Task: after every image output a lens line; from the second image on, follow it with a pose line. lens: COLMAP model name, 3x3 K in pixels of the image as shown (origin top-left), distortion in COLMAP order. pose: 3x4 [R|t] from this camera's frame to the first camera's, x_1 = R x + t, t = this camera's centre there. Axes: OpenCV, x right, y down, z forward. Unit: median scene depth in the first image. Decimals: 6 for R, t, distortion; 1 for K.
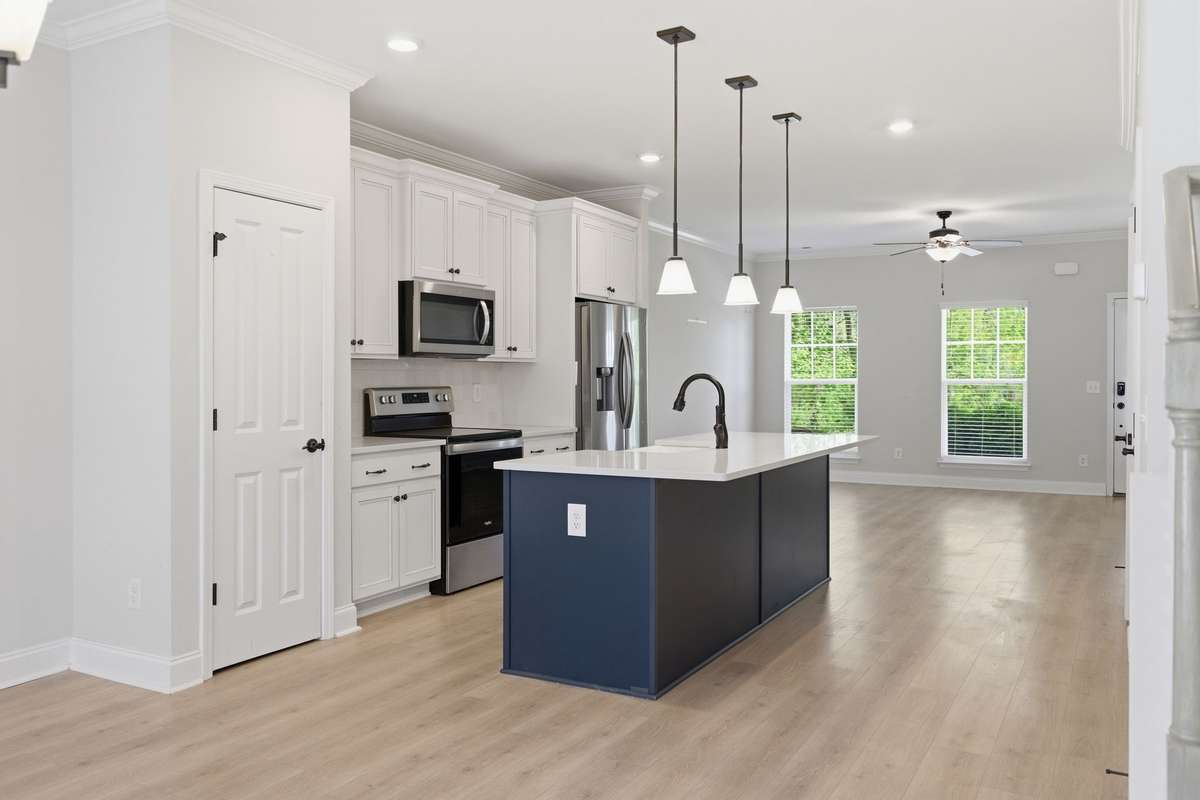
lens RADIAL K [[981.6, 0, 603.0], [0, 981.6, 379.4], [0, 0, 1]] dist [-0.002828, -0.001497]
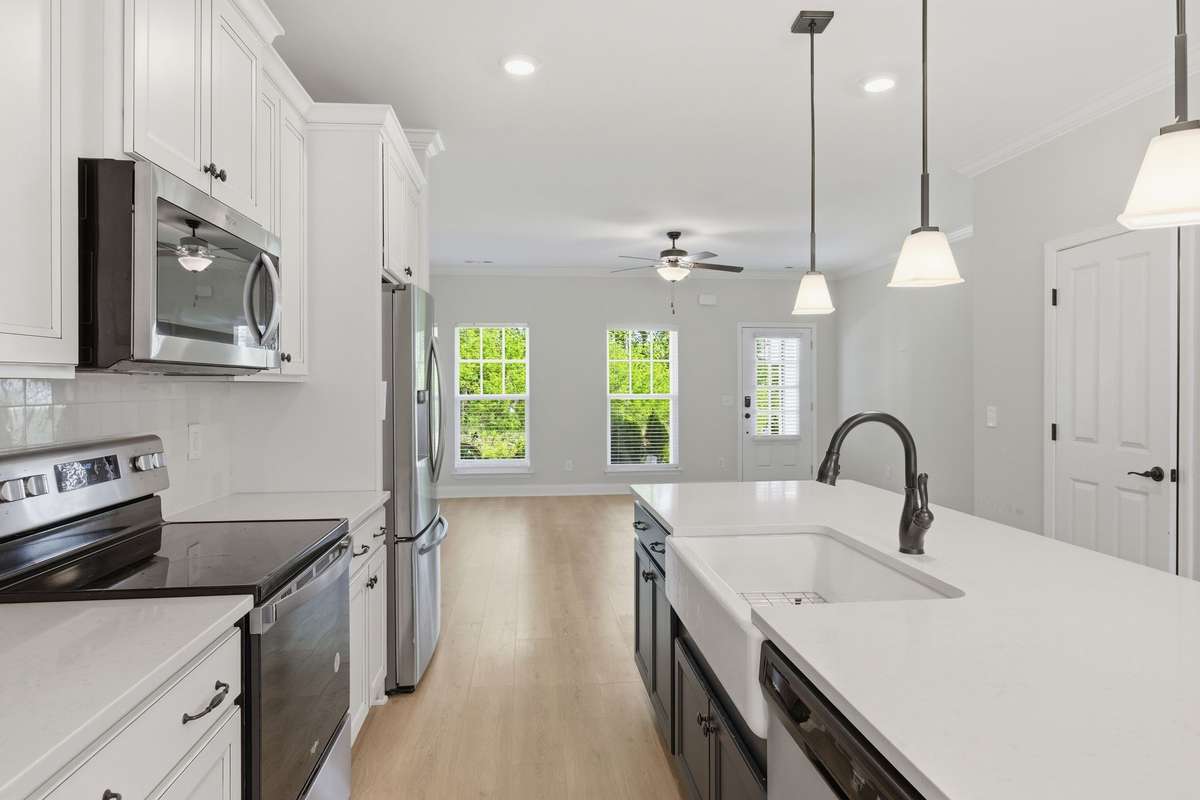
lens RADIAL K [[695.1, 0, 606.5], [0, 695.1, 382.5], [0, 0, 1]] dist [0.001166, 0.000349]
pose [[0.806504, 0.000713, 0.591228, -0.169559], [0.003136, 0.999980, -0.005484, -0.014337], [-0.591220, 0.006277, 0.806486, 0.575468]]
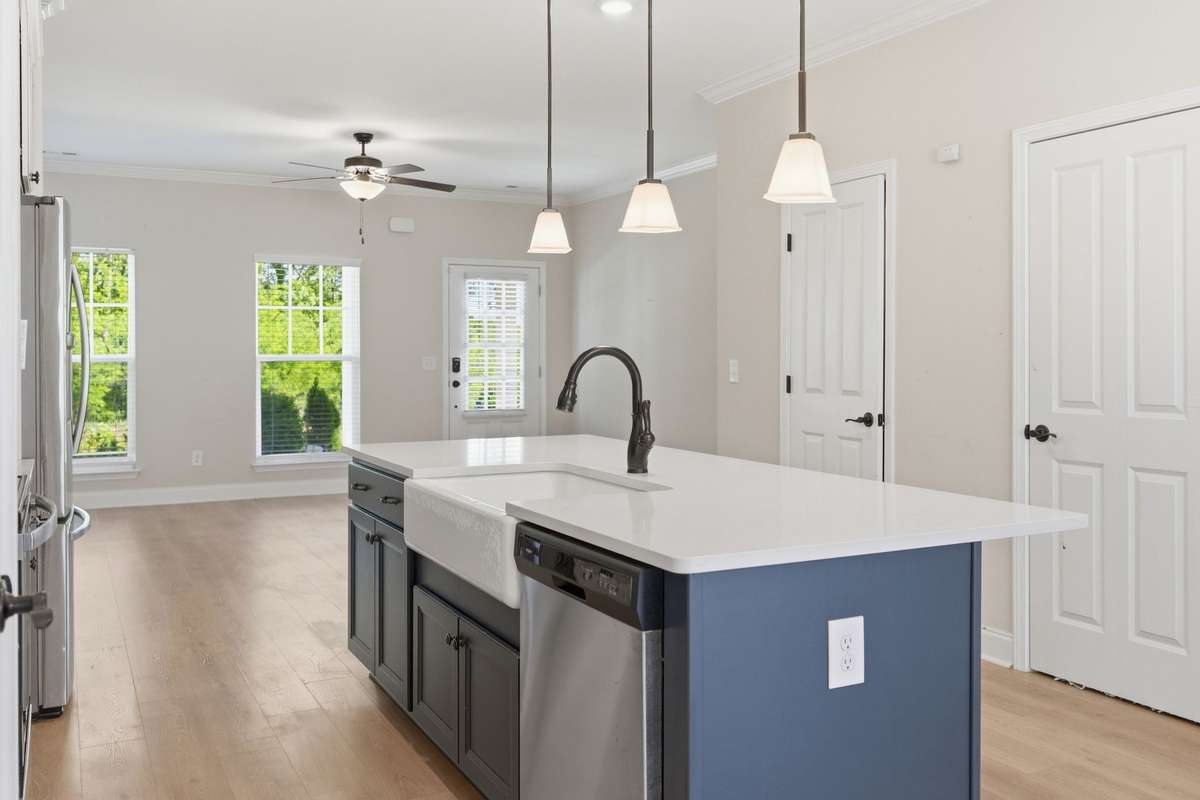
lens RADIAL K [[1078.5, 0, 613.0], [0, 1078.5, 353.2], [0, 0, 1]] dist [0.037324, -0.004143]
pose [[0.545676, -0.001671, 0.837994, -0.311092], [0.003395, 0.999994, -0.000216, -0.000798], [-0.837989, 0.002963, 0.545679, 0.477641]]
